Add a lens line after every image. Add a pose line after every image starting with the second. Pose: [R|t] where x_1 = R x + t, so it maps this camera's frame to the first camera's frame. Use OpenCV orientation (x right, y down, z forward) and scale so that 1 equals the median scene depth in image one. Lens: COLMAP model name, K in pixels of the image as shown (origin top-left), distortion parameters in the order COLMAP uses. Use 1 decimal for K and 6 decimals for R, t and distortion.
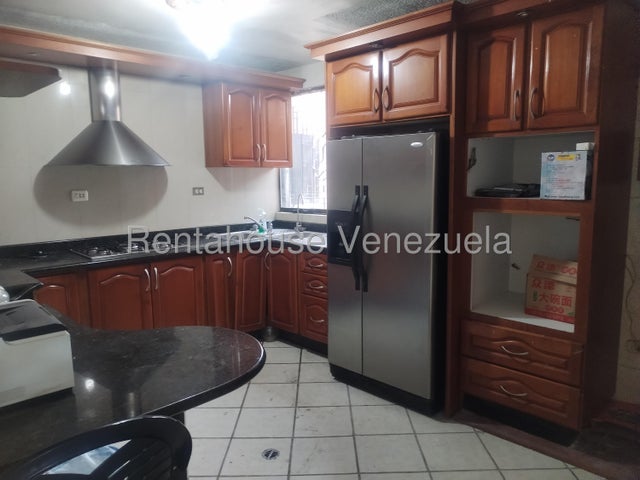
lens RADIAL K [[468.9, 0, 320.0], [0, 468.9, 240.0], [0, 0, 1]] dist [0.004719, 0.002278]
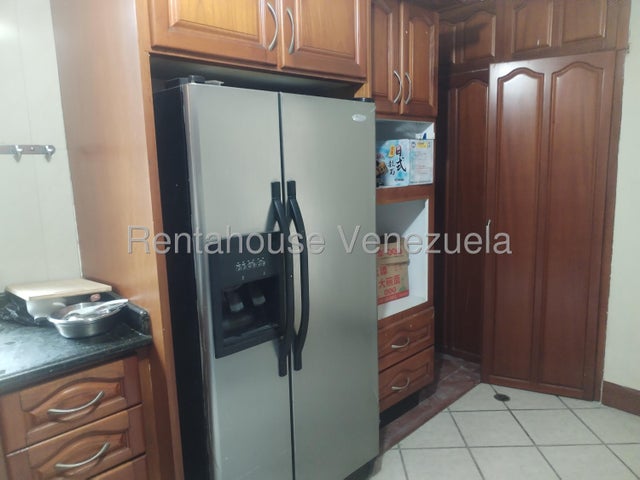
lens RADIAL K [[468.9, 0, 320.0], [0, 468.9, 240.0], [0, 0, 1]] dist [0.004719, 0.002278]
pose [[0.022129, -0.151932, 0.988143, -0.526594], [0.162634, 0.975767, 0.146387, -0.144170], [-0.986438, 0.157466, 0.046302, 1.104727]]
